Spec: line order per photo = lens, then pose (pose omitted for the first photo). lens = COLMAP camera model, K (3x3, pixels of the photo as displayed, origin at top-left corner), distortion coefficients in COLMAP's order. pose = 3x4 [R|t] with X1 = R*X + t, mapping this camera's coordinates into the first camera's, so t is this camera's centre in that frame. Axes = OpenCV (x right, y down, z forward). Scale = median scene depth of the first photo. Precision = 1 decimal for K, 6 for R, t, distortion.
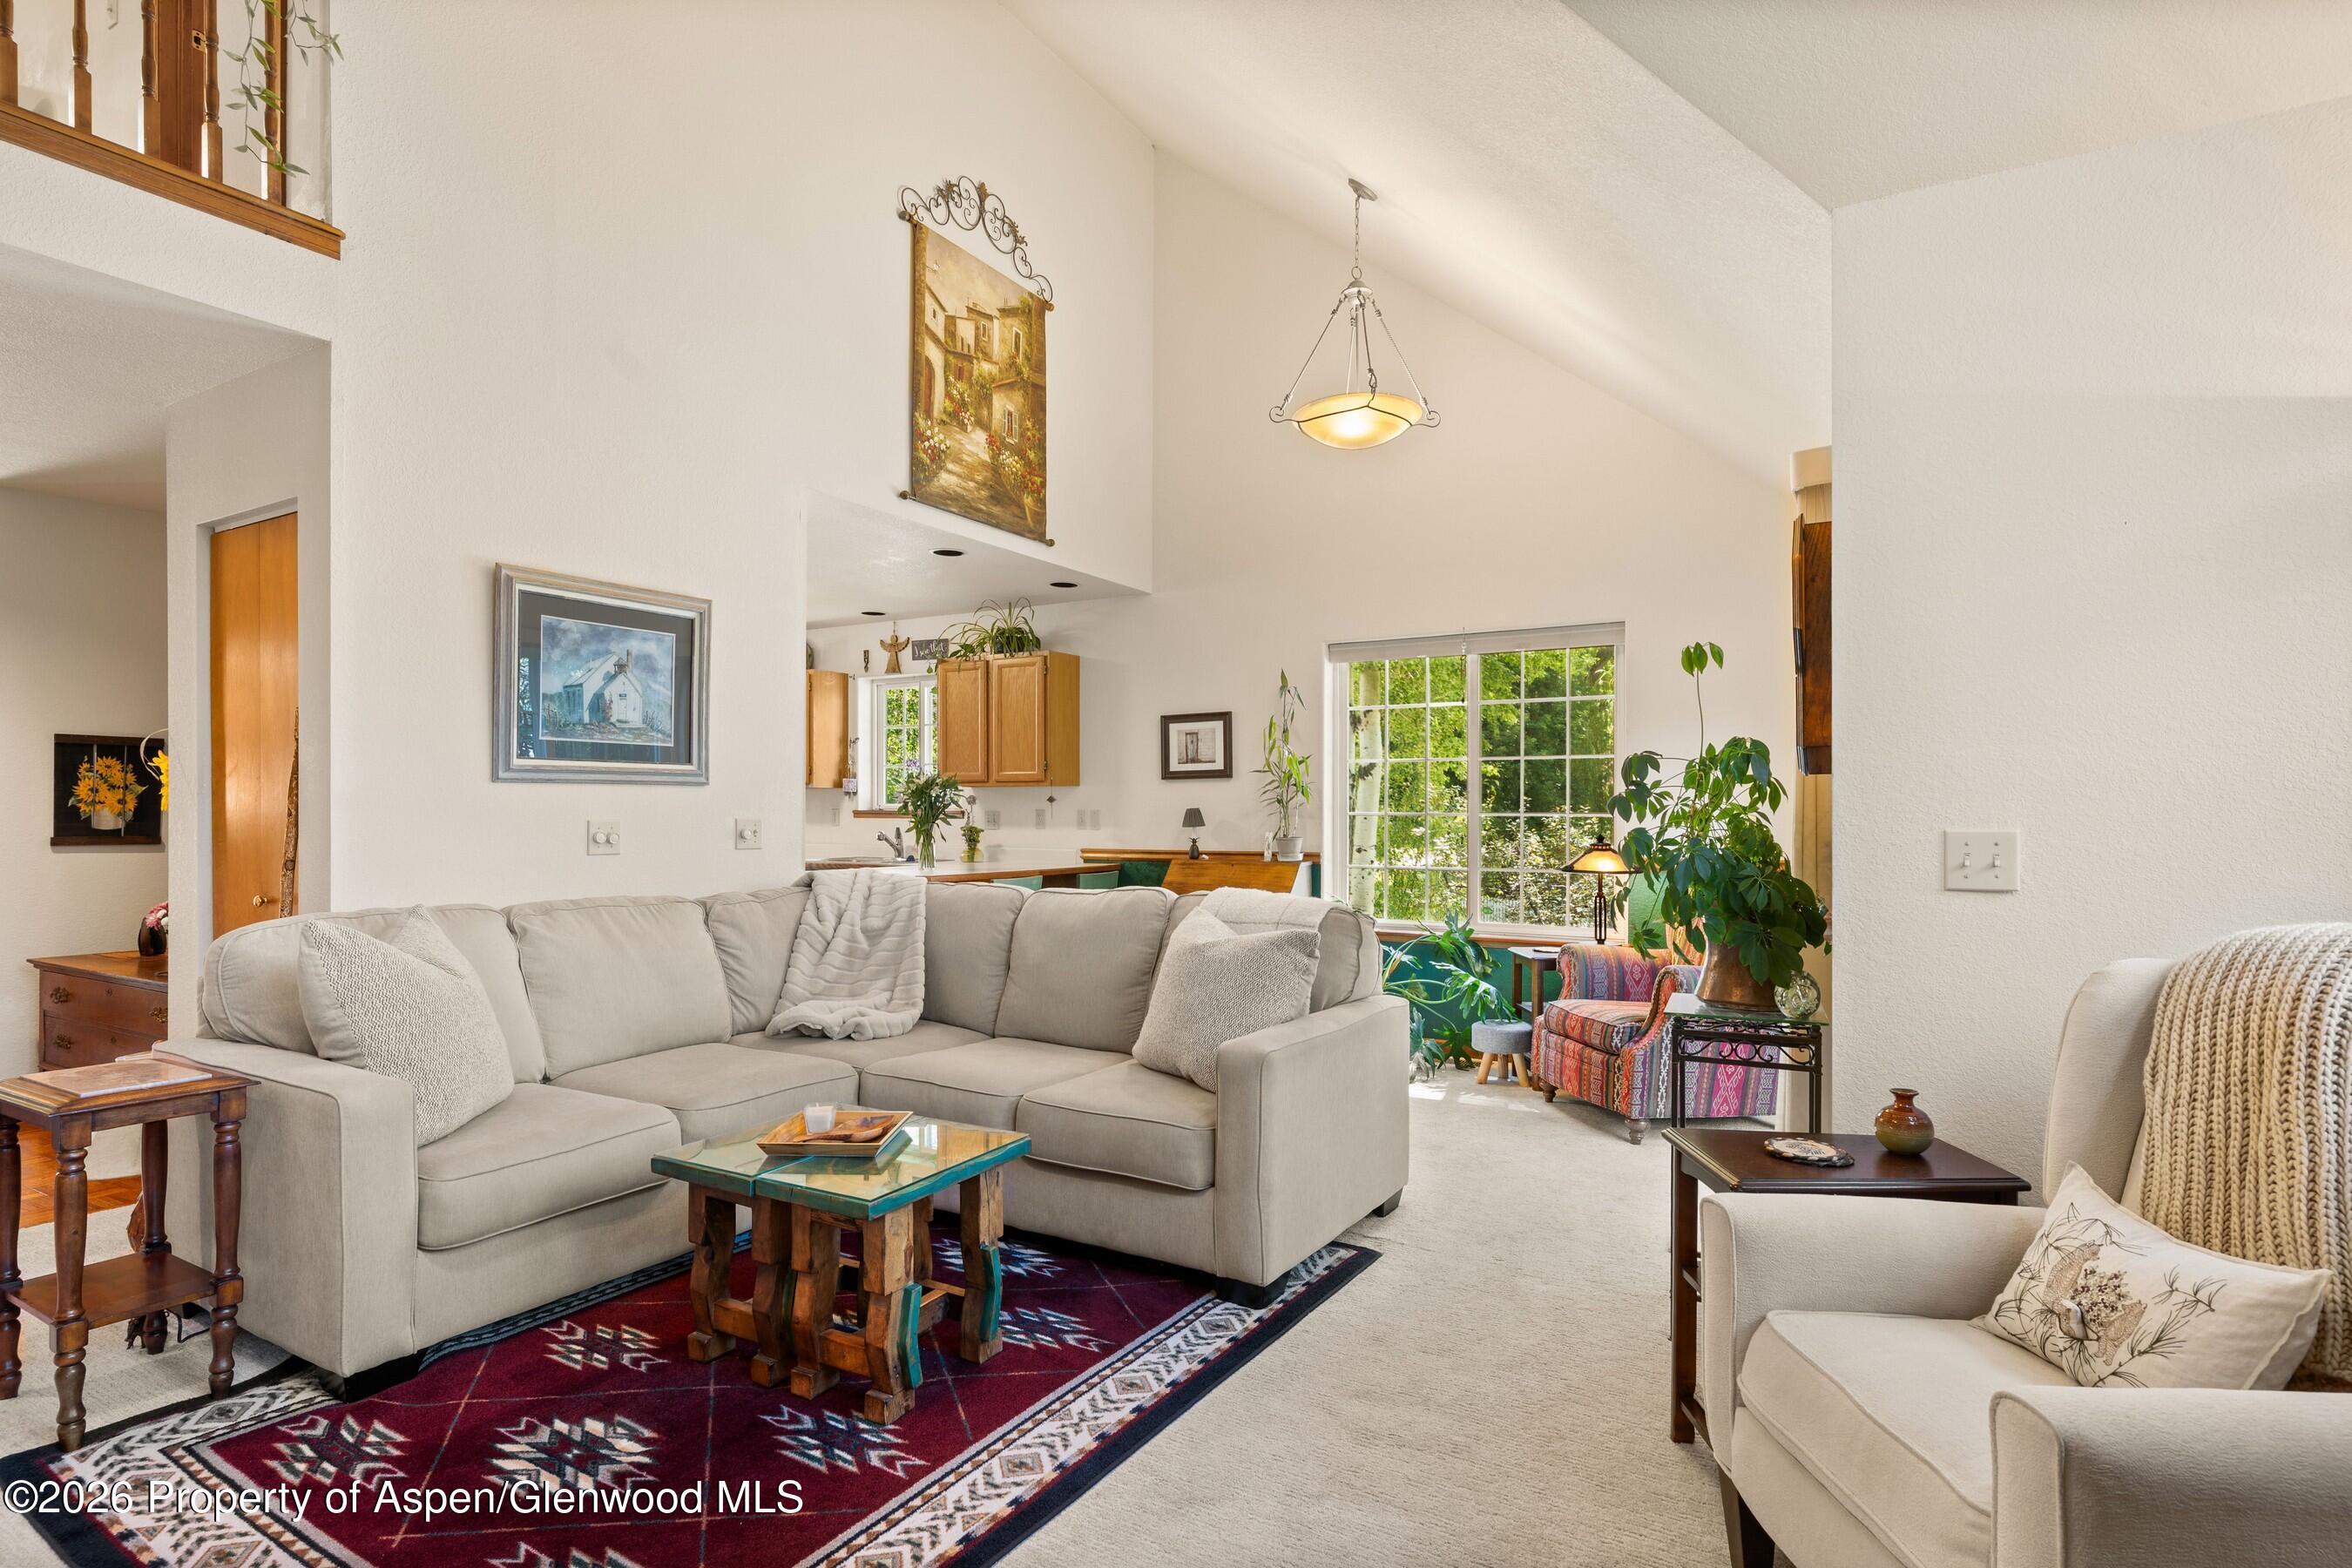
lens RADIAL K [[1215.7, 0, 1165.2], [0, 1215.7, 797.6], [0, 0, 1]] dist [-0.000904, -0.000845]
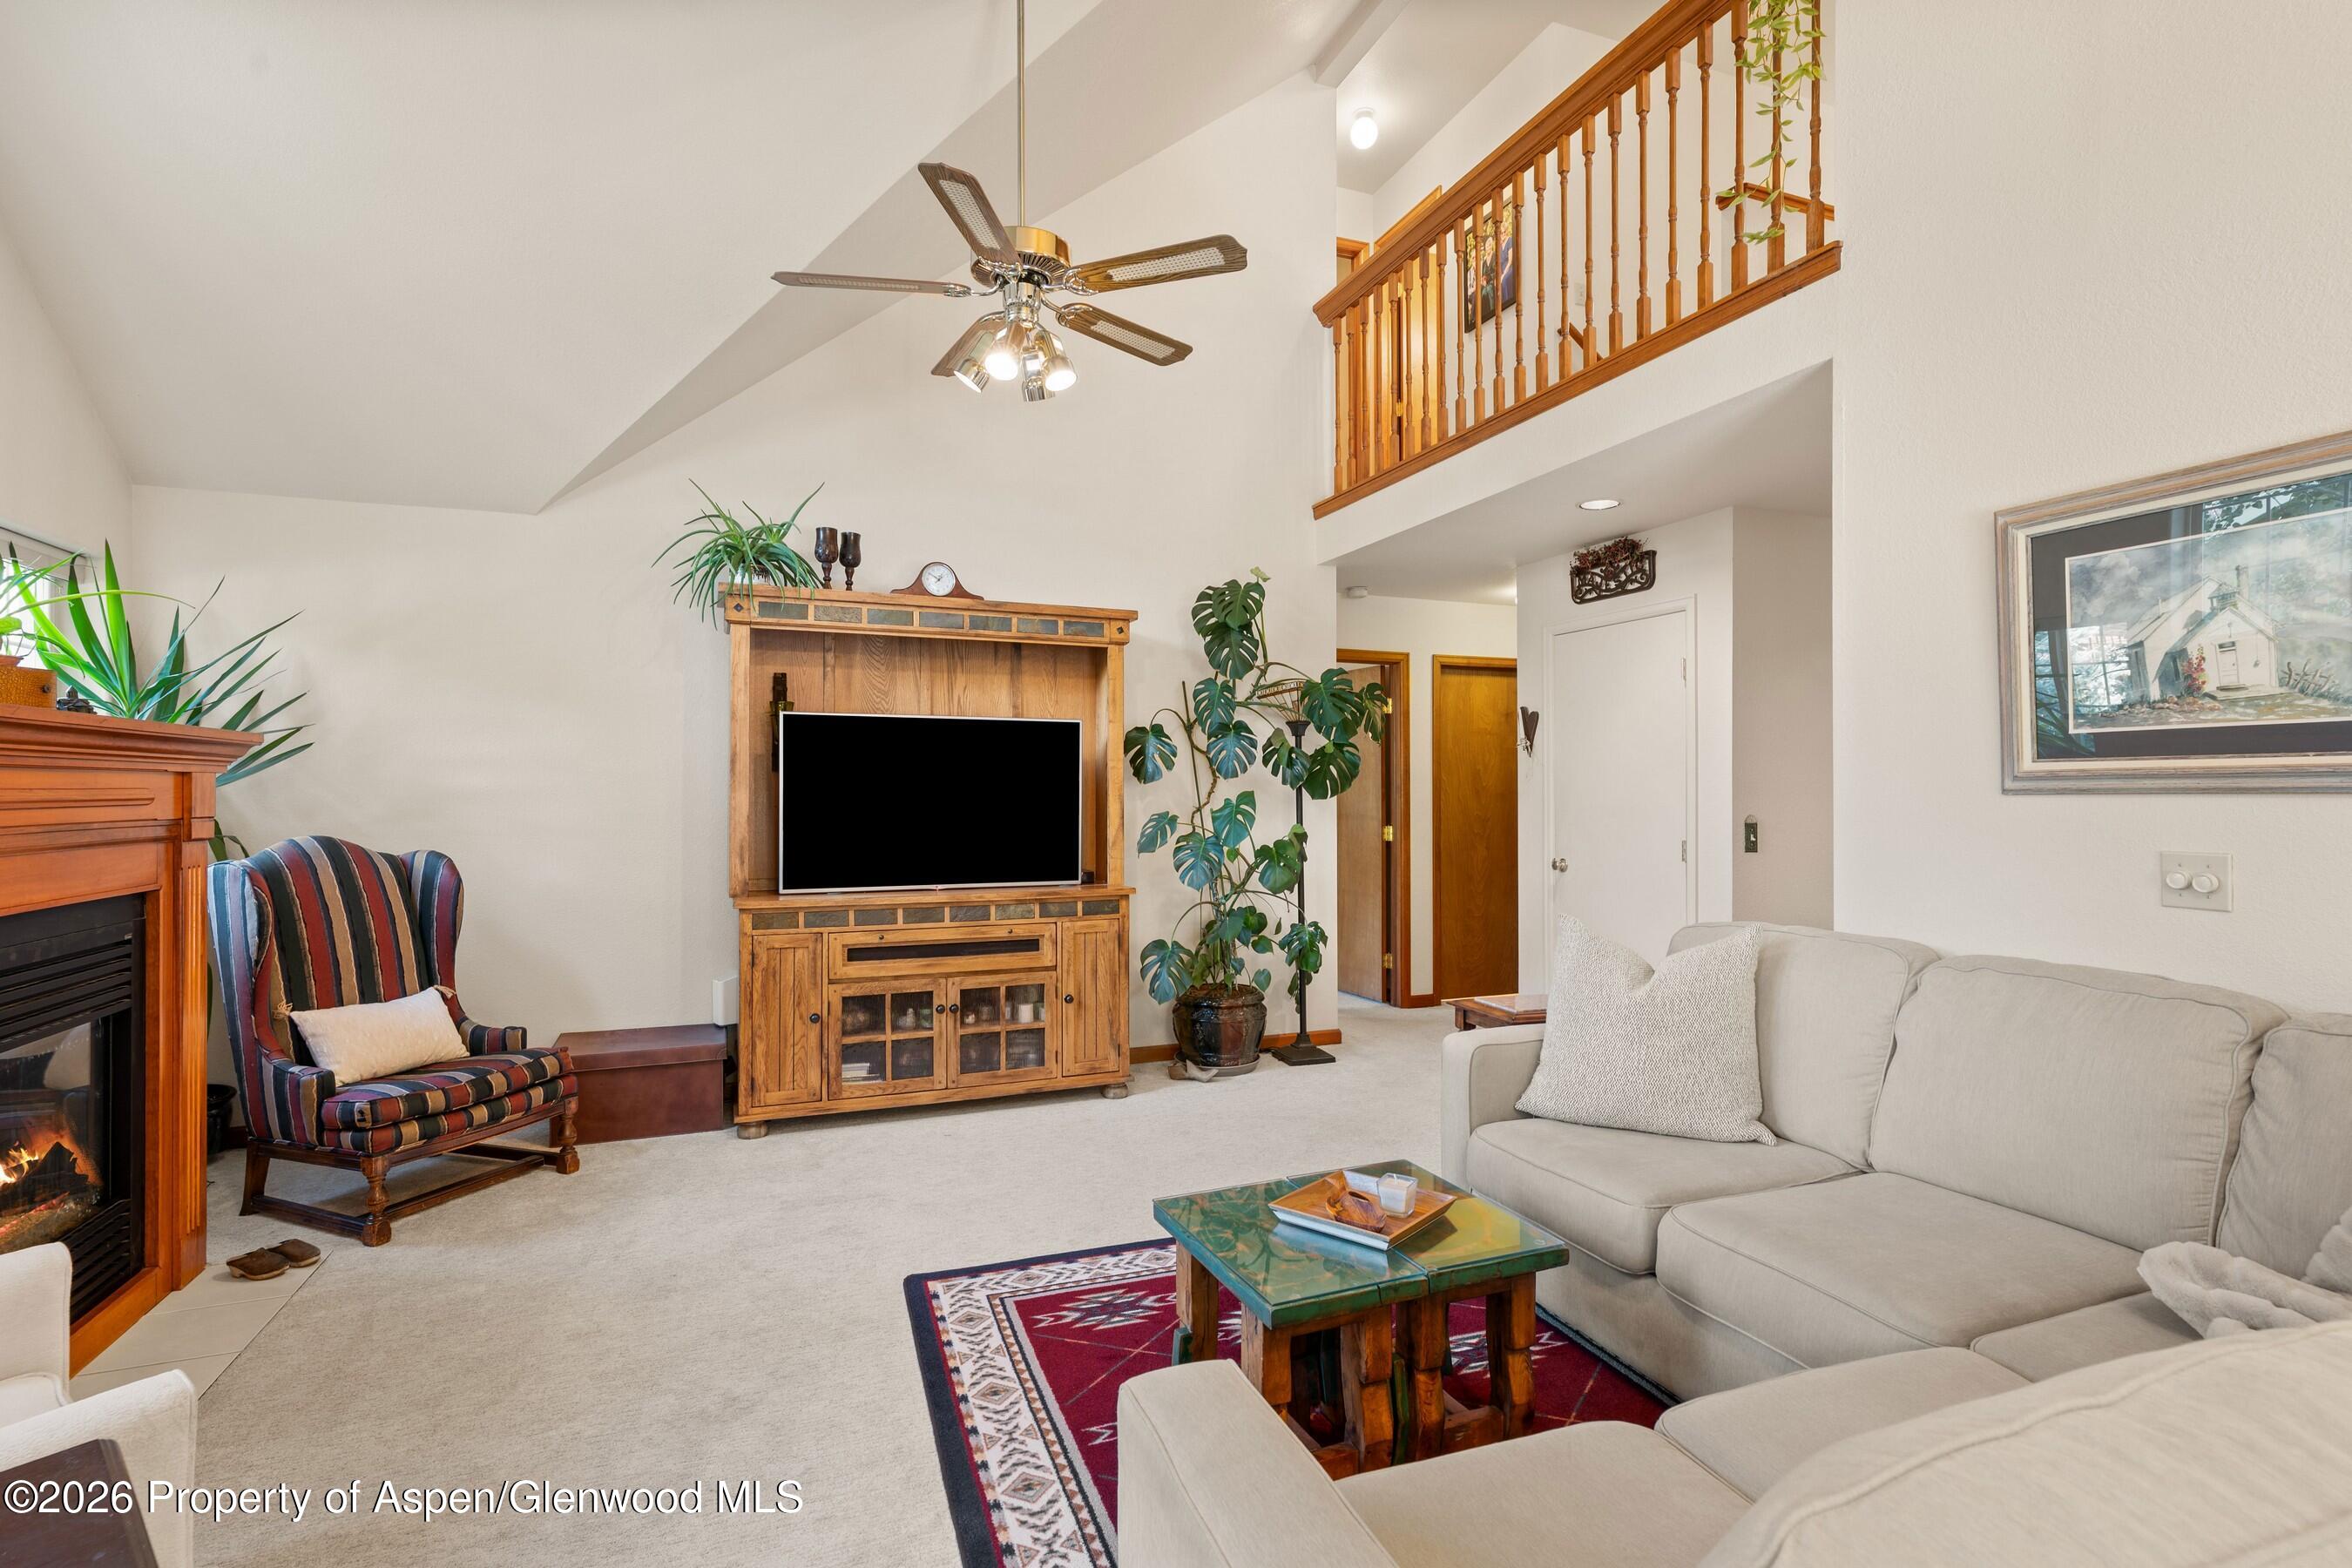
lens RADIAL K [[1135.3, 0, 1187.1], [0, 1135.3, 779.6], [0, 0, 1]] dist [-0.002422, 0.002808]
pose [[-0.615266, -0.010821, -0.788246, 0.316393], [0.005650, 0.999820, -0.018136, -0.011597], [0.788300, -0.015612, -0.615094, 0.976046]]
